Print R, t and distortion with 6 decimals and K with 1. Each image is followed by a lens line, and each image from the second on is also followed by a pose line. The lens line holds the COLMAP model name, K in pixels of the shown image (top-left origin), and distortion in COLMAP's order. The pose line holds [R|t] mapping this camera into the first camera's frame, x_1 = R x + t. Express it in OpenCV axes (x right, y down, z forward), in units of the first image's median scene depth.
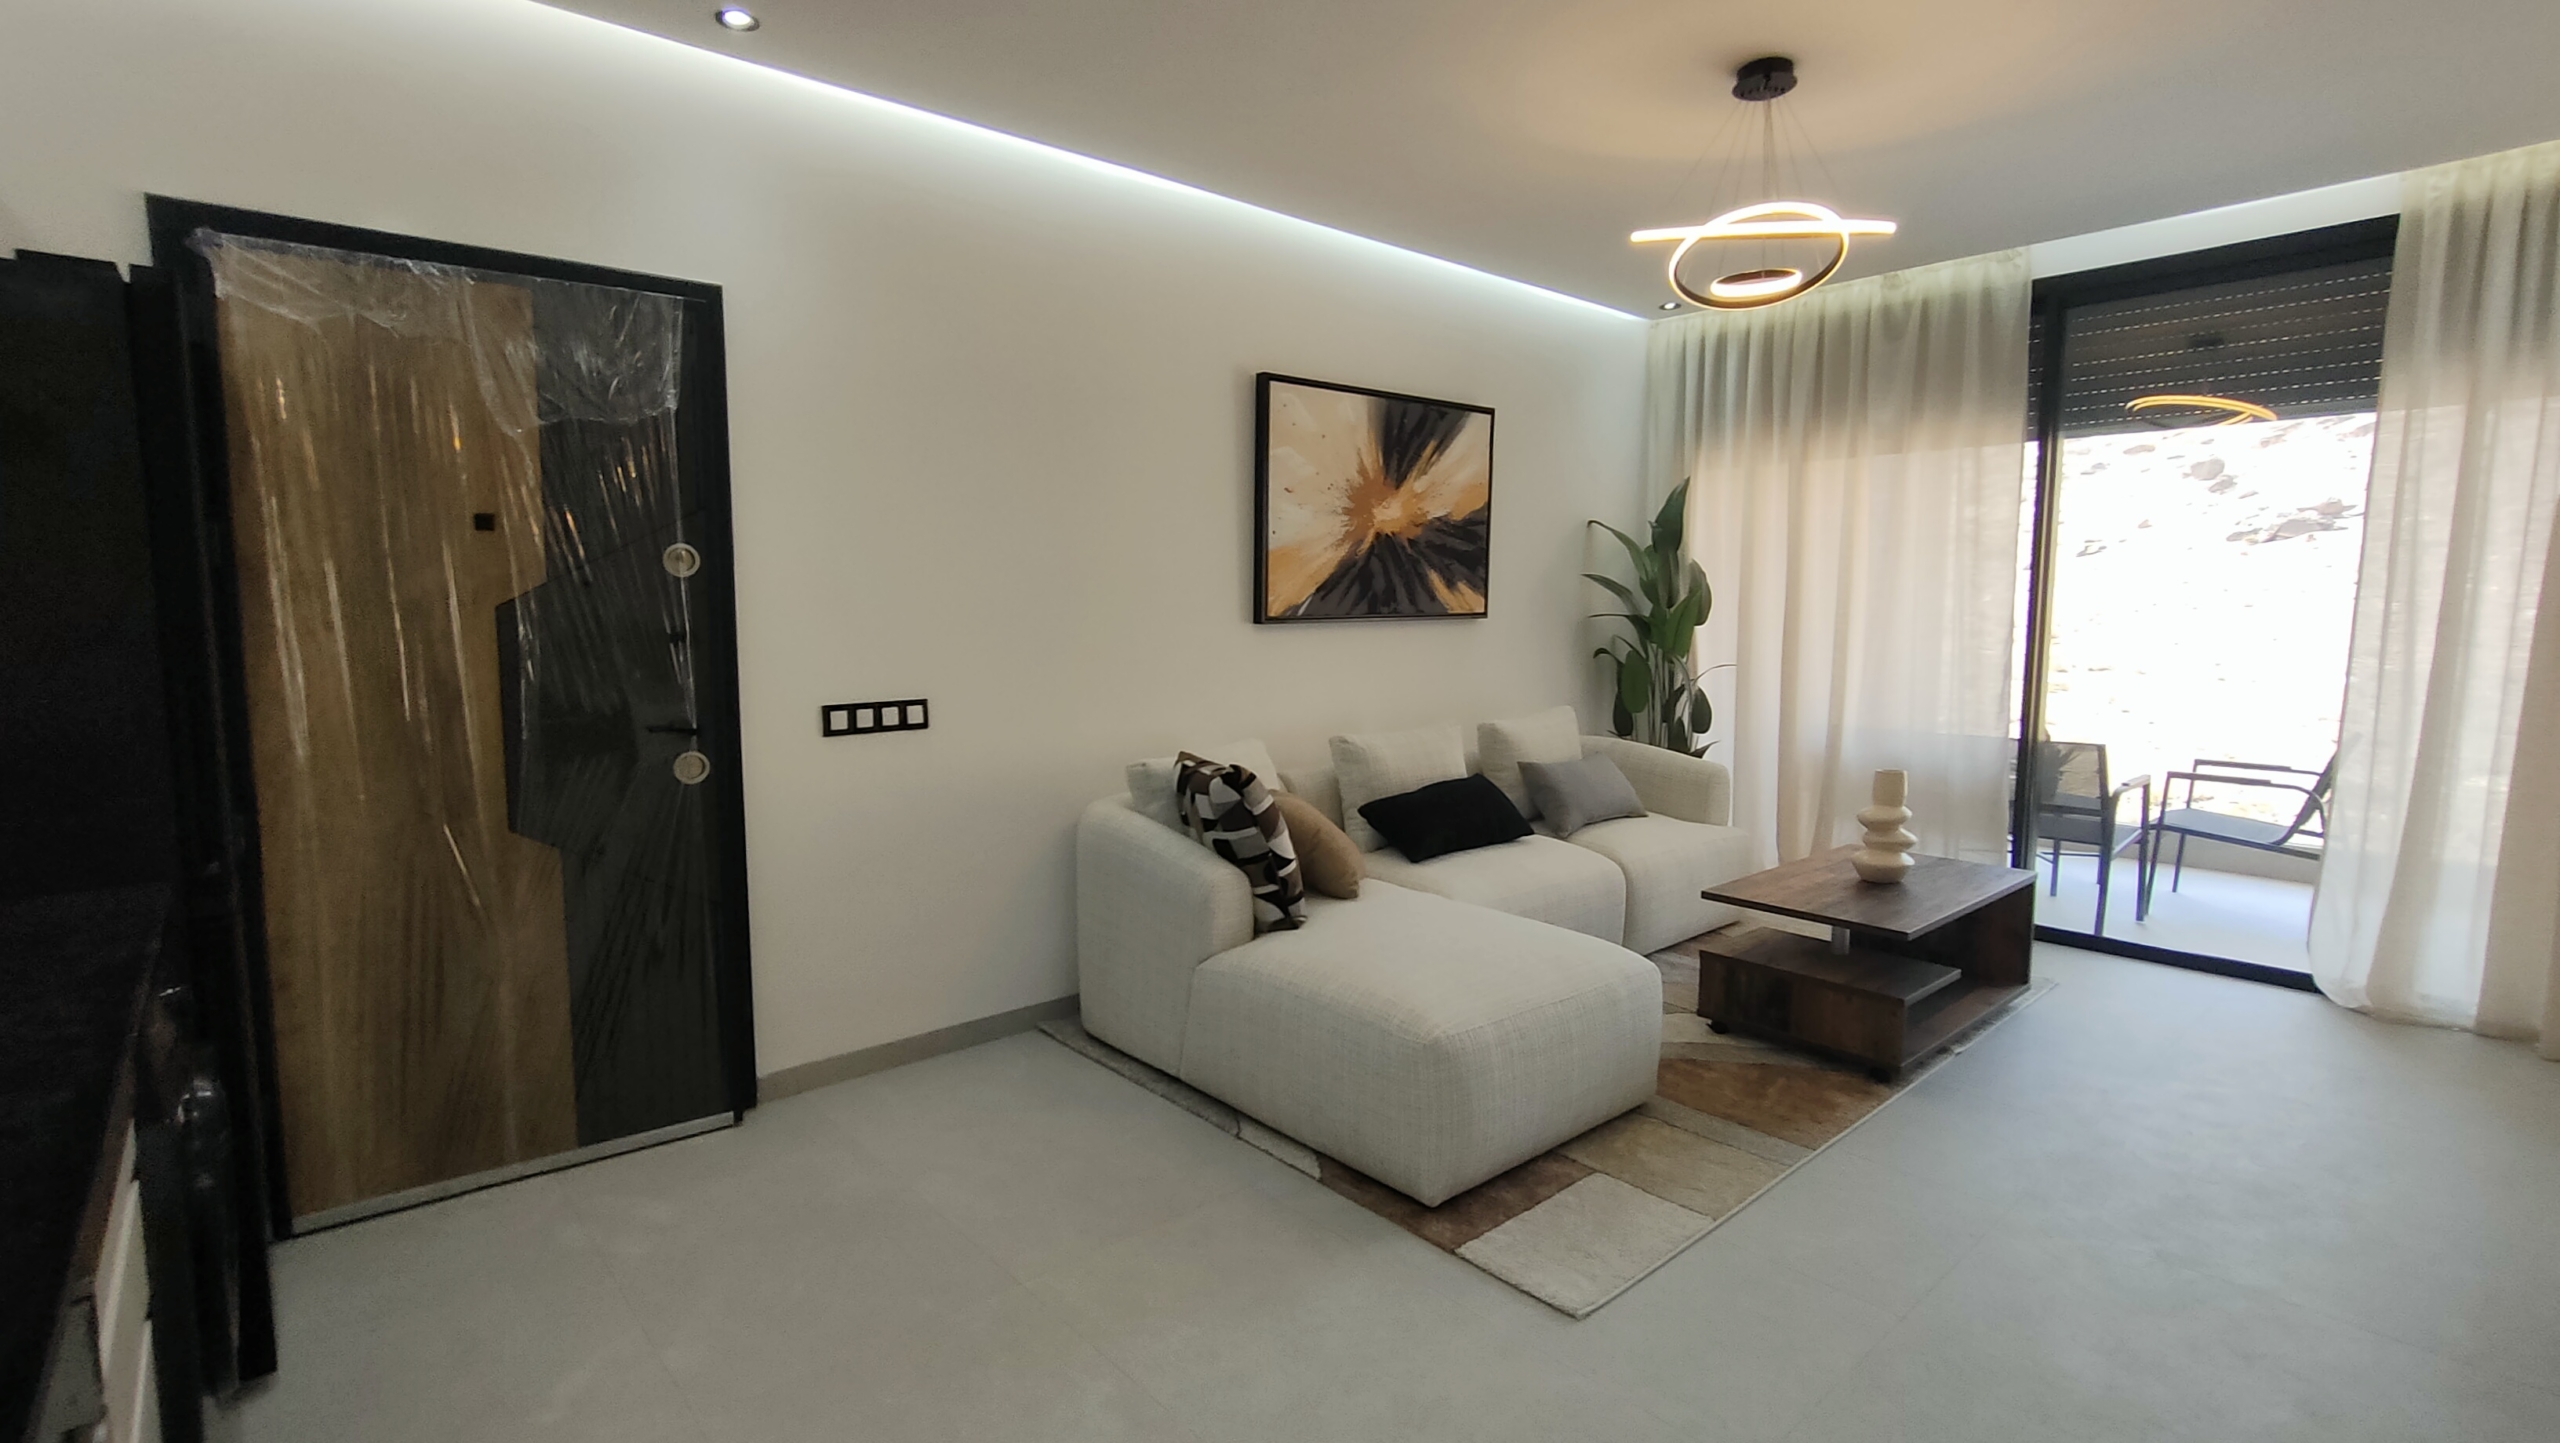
lens RADIAL K [[1169.1, 0, 1278.5], [0, 1169.1, 740.4], [0, 0, 1]] dist [-0.003098, -0.002355]
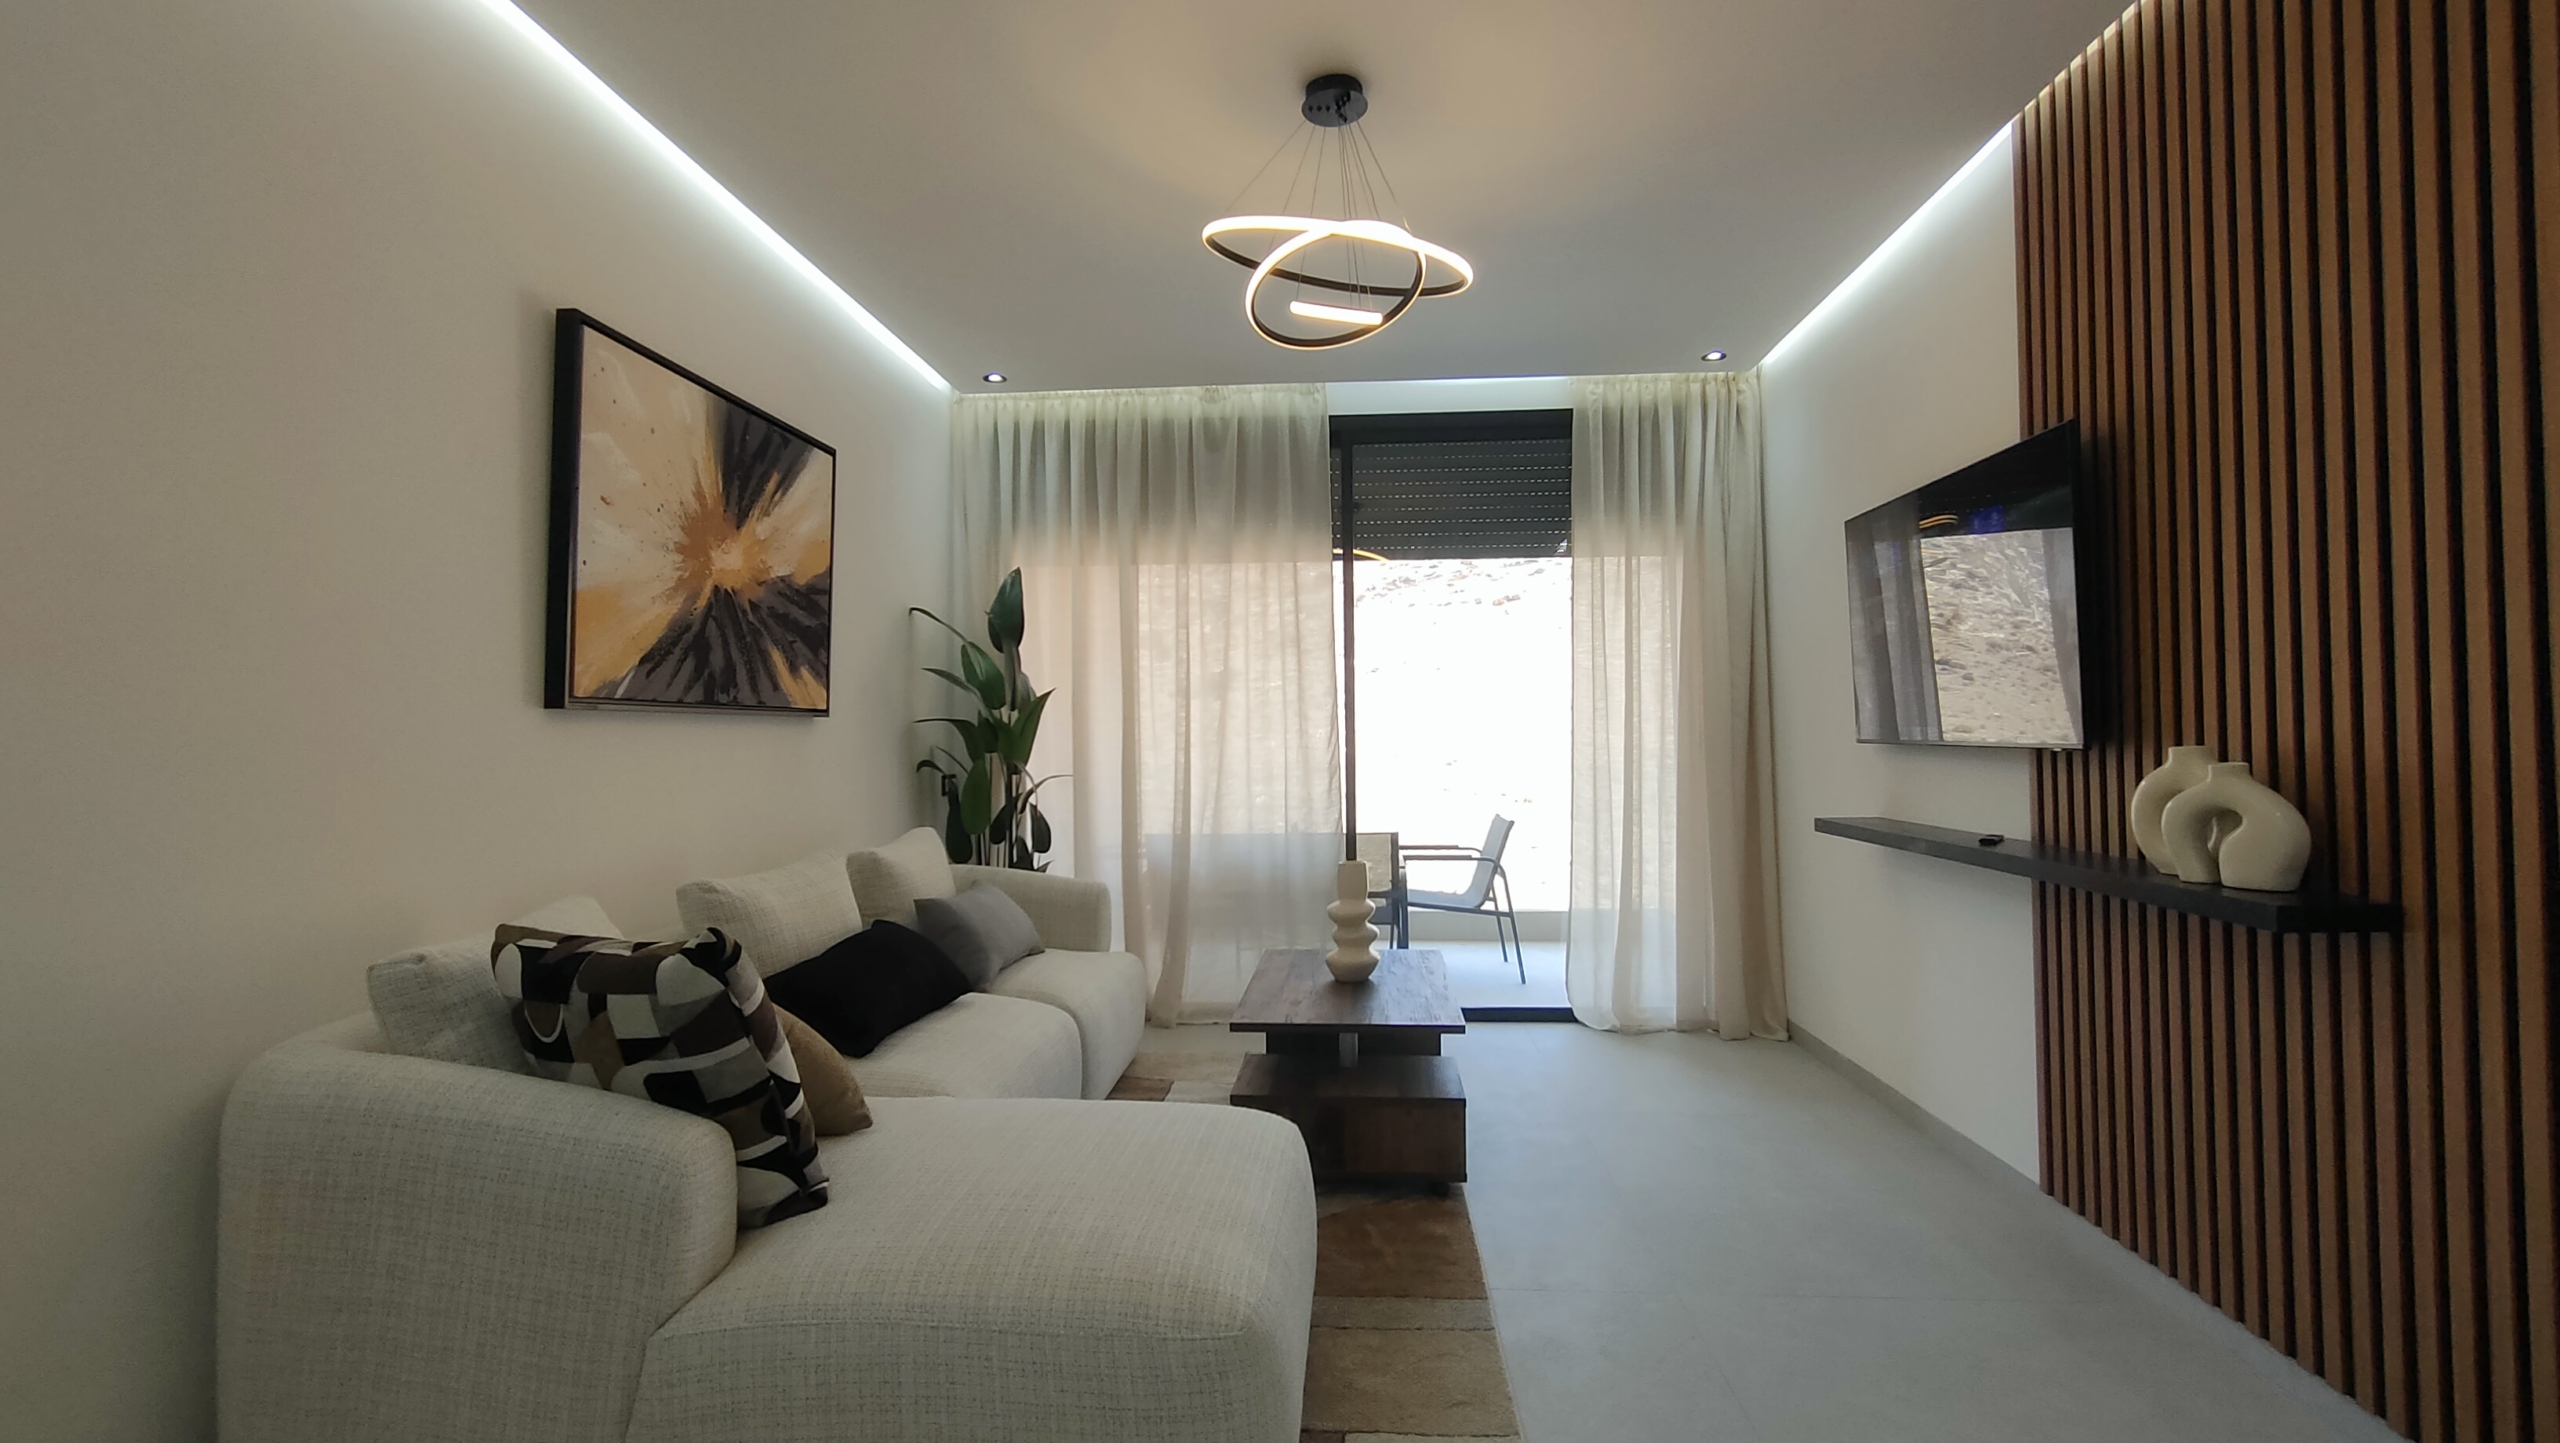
lens RADIAL K [[1169.1, 0, 1281.8], [0, 1169.1, 722.0], [0, 0, 1]] dist [-0.003098, -0.002355]
pose [[0.707095, 0.008250, 0.707071, -0.170685], [0.091296, 0.990498, -0.102856, 0.004112], [-0.701201, 0.137281, 0.699622, 0.297634]]
